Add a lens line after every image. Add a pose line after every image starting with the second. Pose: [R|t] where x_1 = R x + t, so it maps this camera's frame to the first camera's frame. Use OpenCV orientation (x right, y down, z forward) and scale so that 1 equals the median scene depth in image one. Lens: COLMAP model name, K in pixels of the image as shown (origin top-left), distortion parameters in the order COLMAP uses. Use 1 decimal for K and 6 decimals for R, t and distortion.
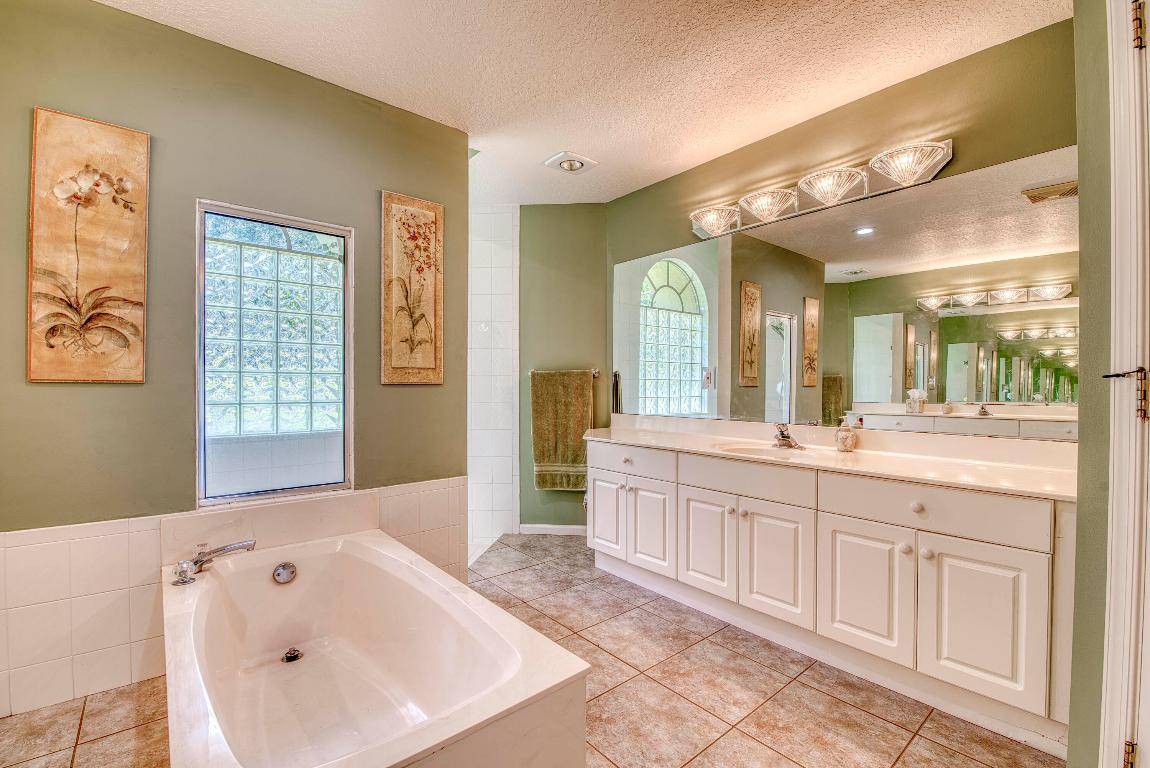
lens RADIAL K [[494.0, 0, 580.5], [0, 494.0, 388.4], [0, 0, 1]] dist [-0.014466, -0.004604]
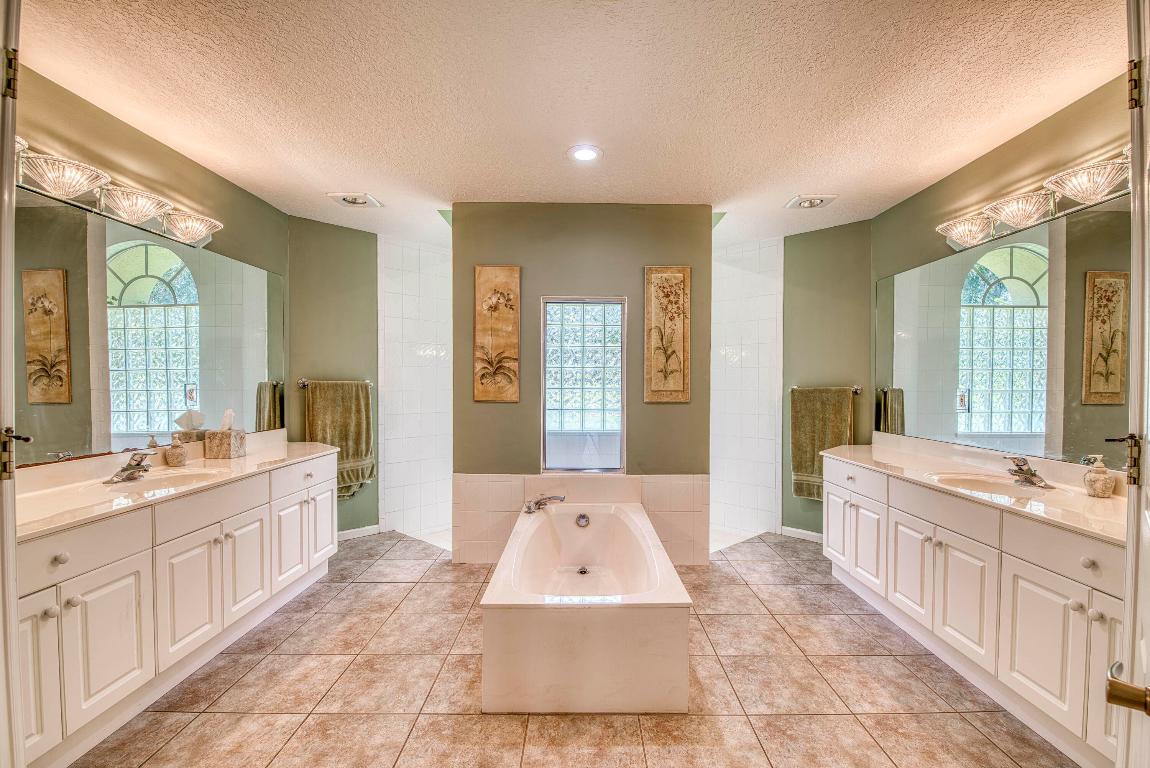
lens RADIAL K [[494.0, 0, 577.8], [0, 494.0, 382.4], [0, 0, 1]] dist [-0.014466, -0.004604]
pose [[0.754797, -0.001250, -0.655958, 0.375534], [-0.003794, 0.999973, -0.006271, -0.055206], [0.655948, 0.007222, 0.754772, -0.199011]]
